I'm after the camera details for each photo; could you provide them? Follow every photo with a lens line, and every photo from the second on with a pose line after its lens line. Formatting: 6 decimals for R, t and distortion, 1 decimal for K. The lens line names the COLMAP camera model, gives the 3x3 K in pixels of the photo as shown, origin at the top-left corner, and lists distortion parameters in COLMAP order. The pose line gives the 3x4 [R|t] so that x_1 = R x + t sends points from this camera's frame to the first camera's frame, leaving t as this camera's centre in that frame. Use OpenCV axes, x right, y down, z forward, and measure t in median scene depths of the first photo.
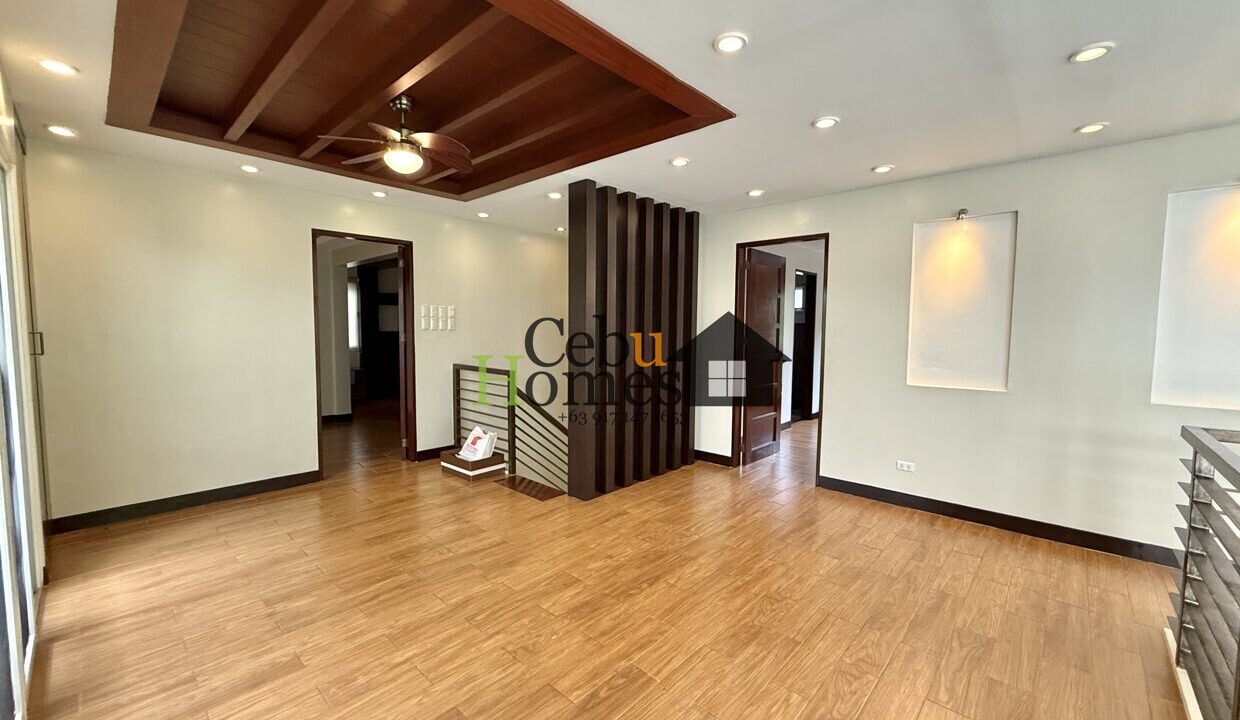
lens RADIAL K [[496.5, 0, 618.6], [0, 496.5, 360.2], [0, 0, 1]] dist [0.001756, 0.000299]
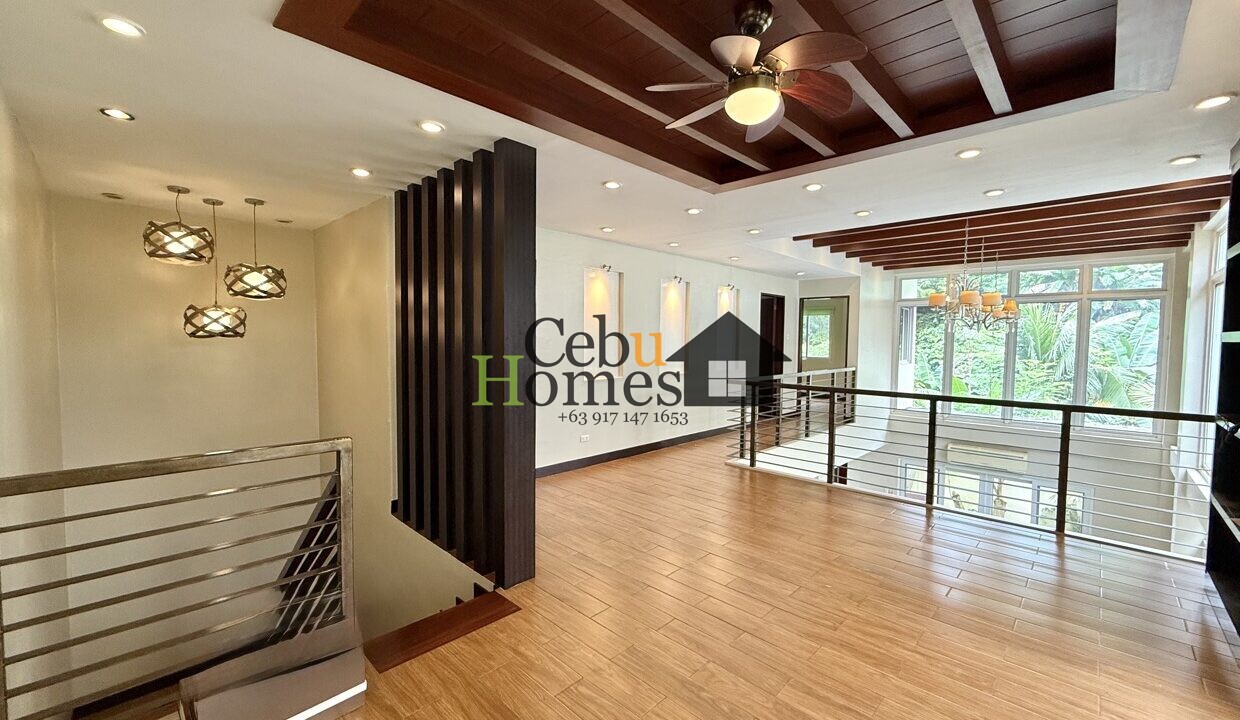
lens RADIAL K [[496.5, 0, 619.6], [0, 496.5, 360.4], [0, 0, 1]] dist [0.001756, 0.000299]
pose [[0.018929, -0.055638, 0.998272, -1.253386], [0.057206, 0.996875, 0.054476, -0.118237], [-0.998183, 0.056076, 0.022052, 1.324120]]
